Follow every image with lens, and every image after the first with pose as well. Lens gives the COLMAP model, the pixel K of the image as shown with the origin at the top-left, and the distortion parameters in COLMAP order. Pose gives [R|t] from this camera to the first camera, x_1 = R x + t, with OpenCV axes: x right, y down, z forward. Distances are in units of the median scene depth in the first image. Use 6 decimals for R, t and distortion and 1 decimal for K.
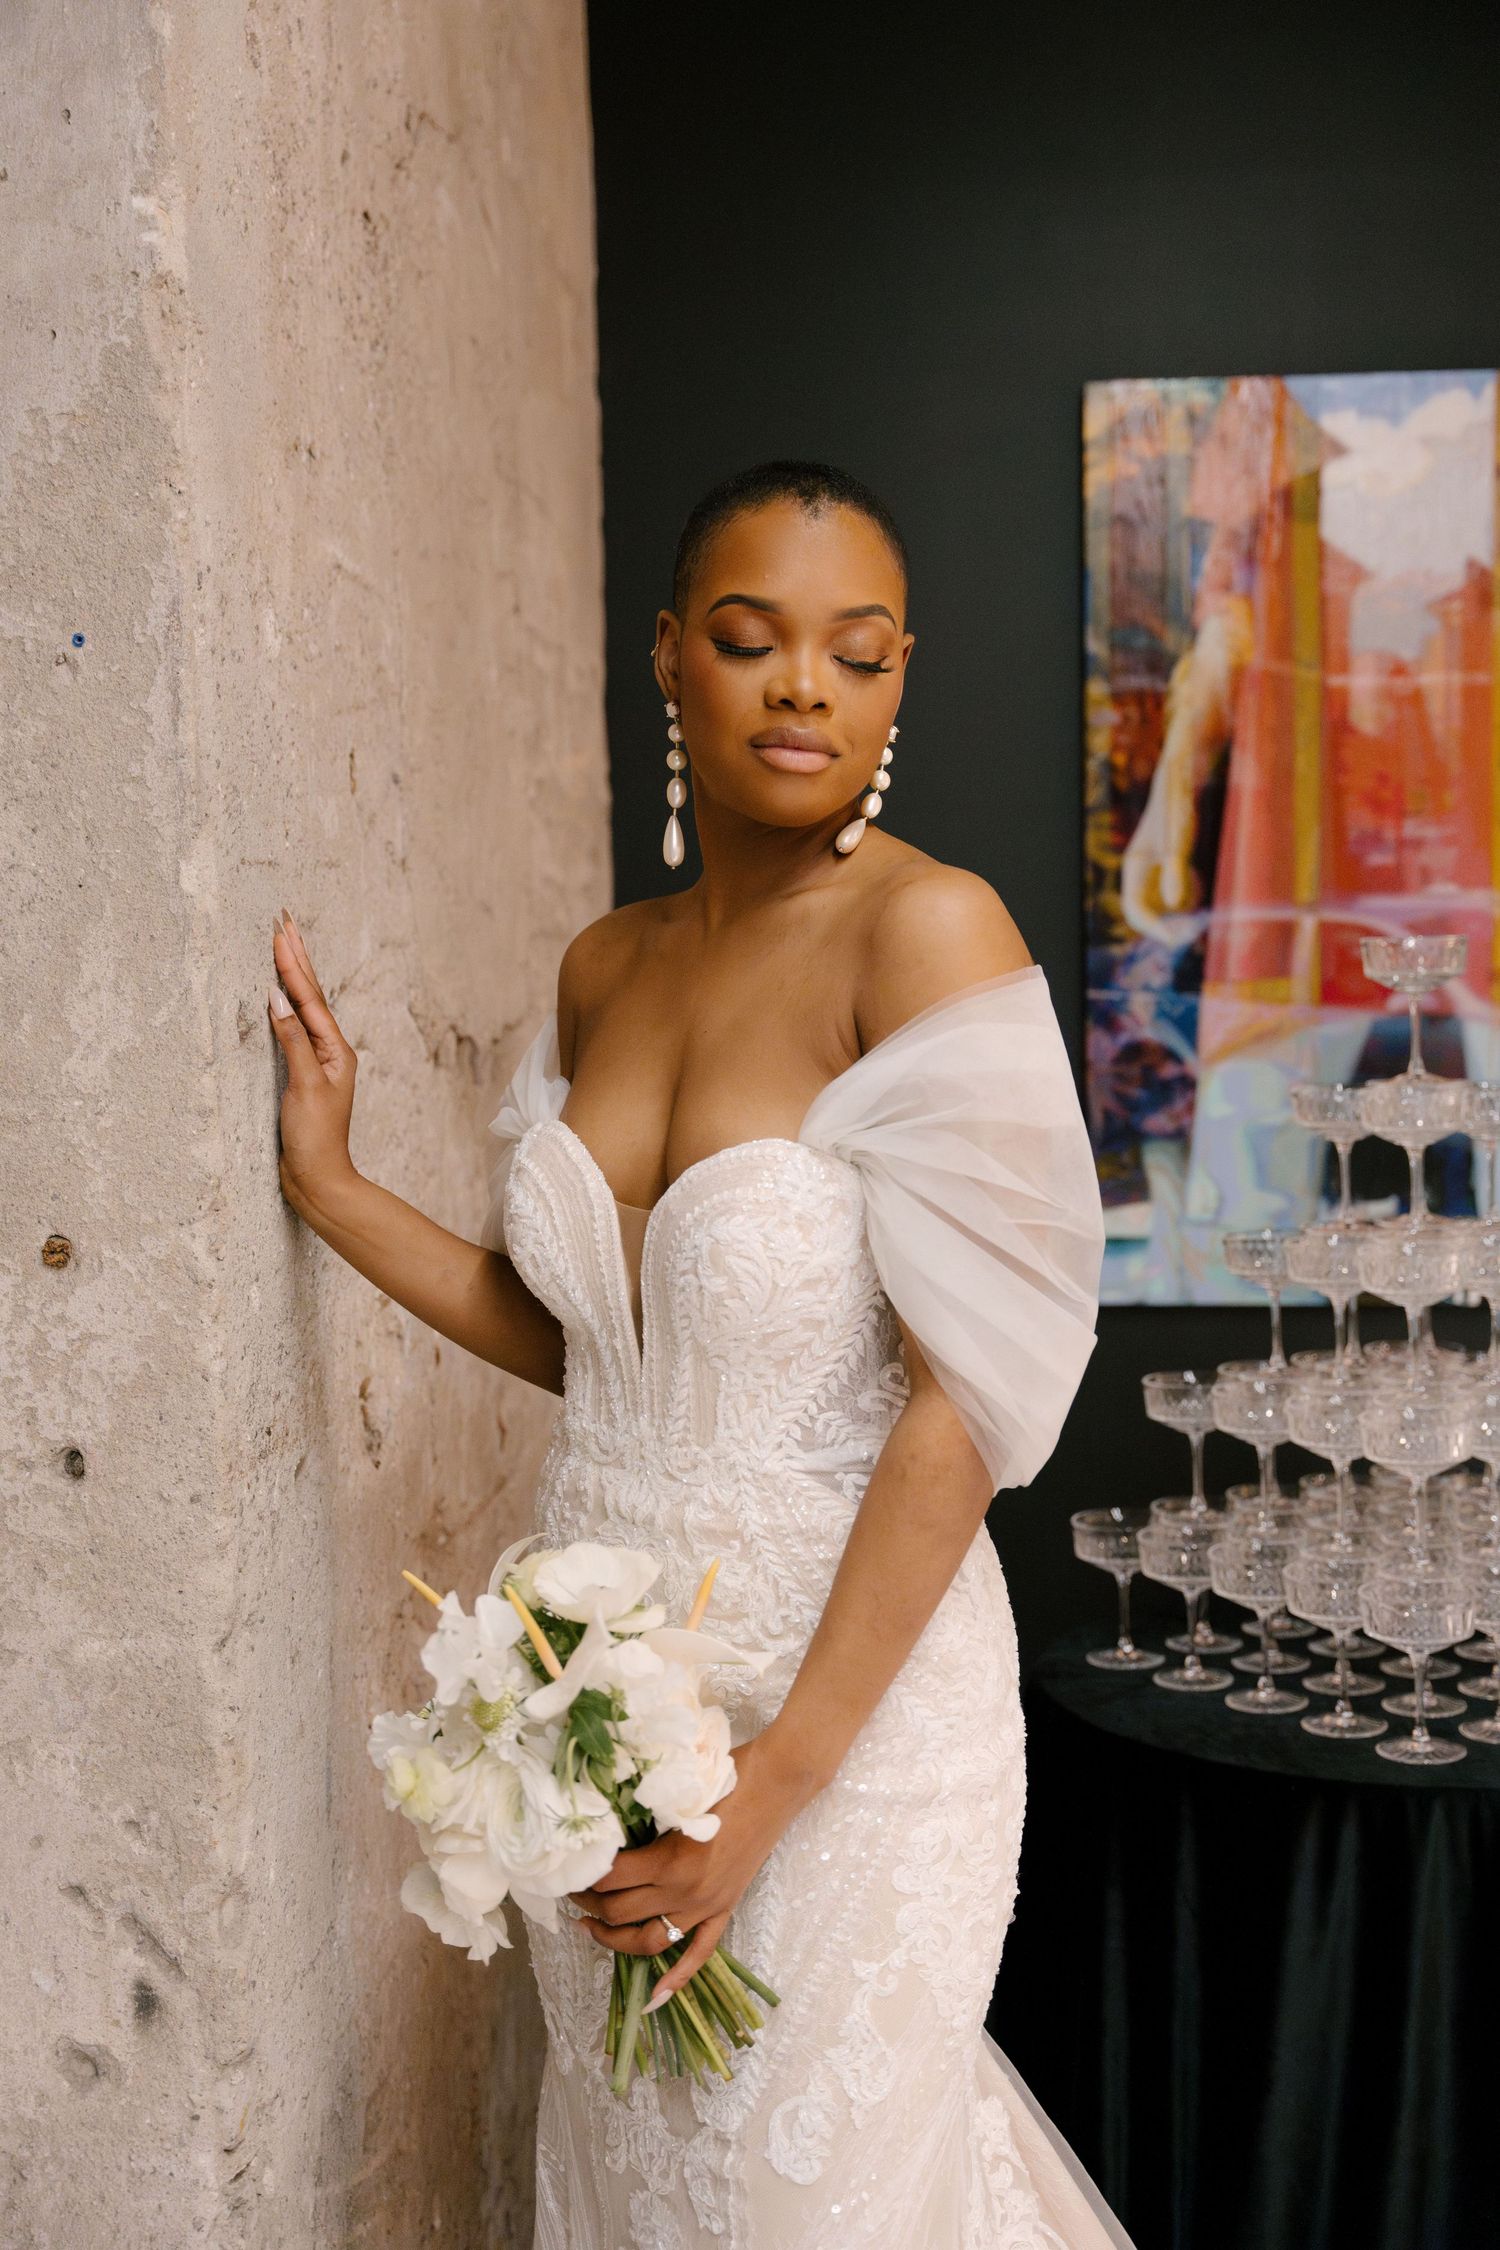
lens RADIAL K [[2770.5, 0, 750.0], [0, 2770.5, 1125.0], [0, 0, 1]] dist [0.006479, -0.008536]
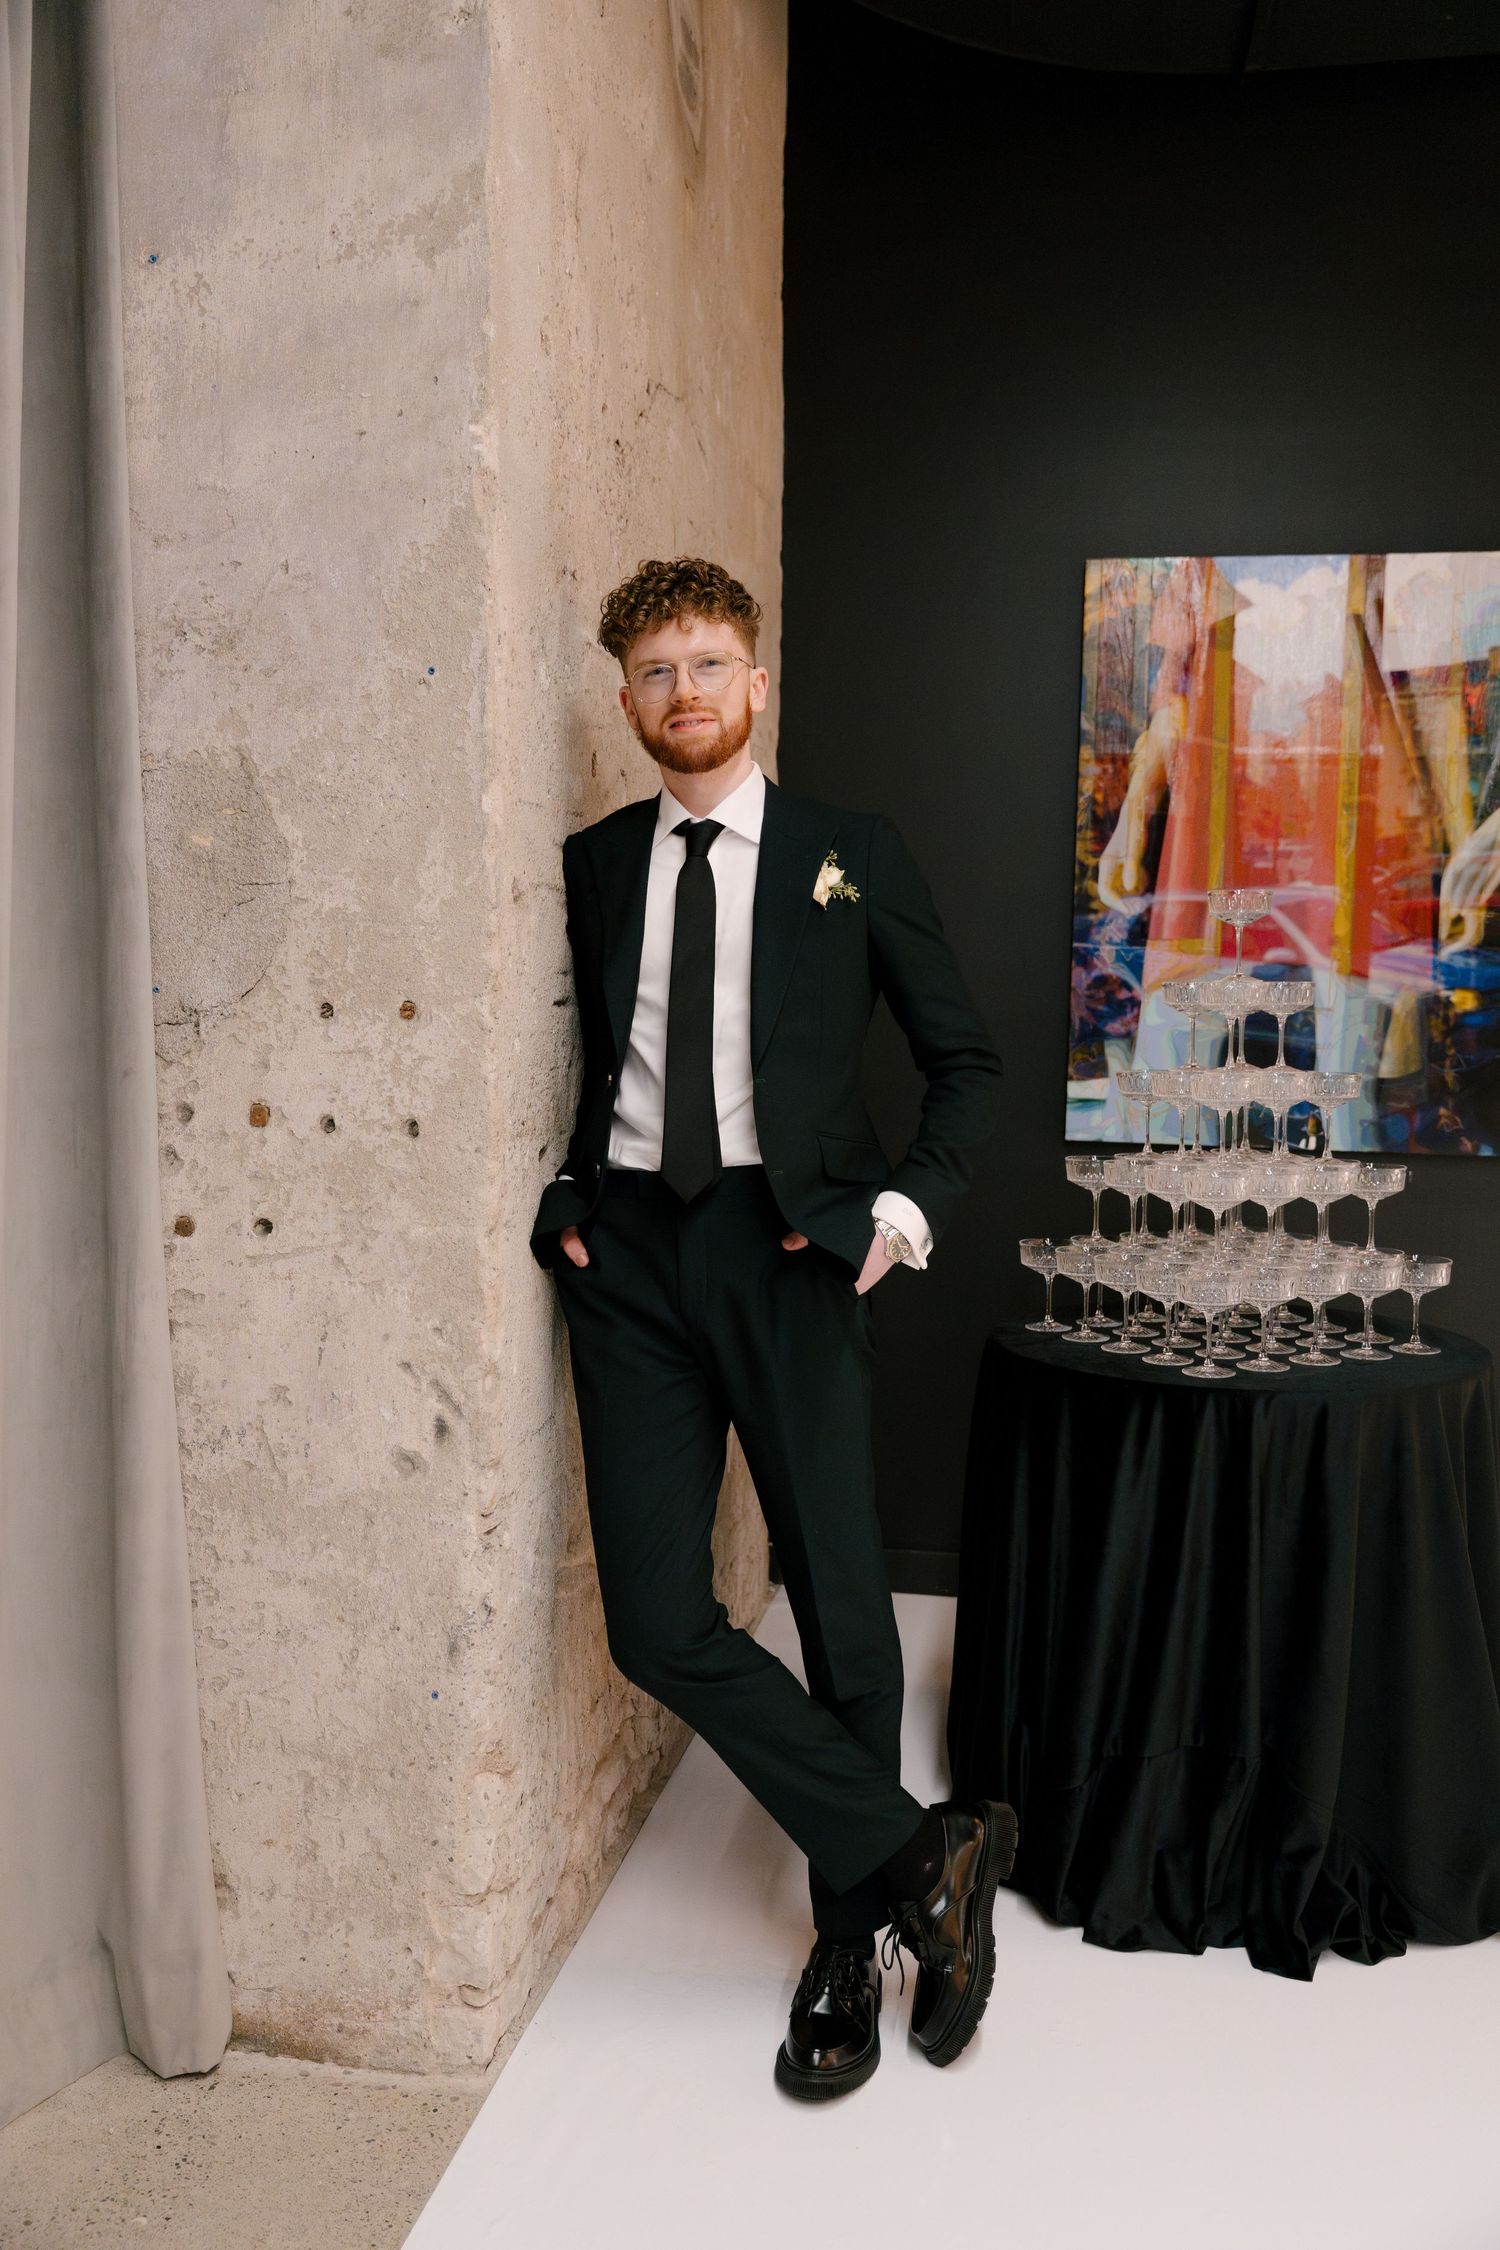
lens RADIAL K [[1914.3, 0, 750.0], [0, 1914.3, 1125.0], [0, 0, 1]] dist [-0.007871, -0.005572]
pose [[0.994303, 0.041346, -0.098246, 0.076860], [-0.040028, 0.999081, 0.015344, 0.072633], [0.098790, -0.011324, 0.995044, -0.174560]]
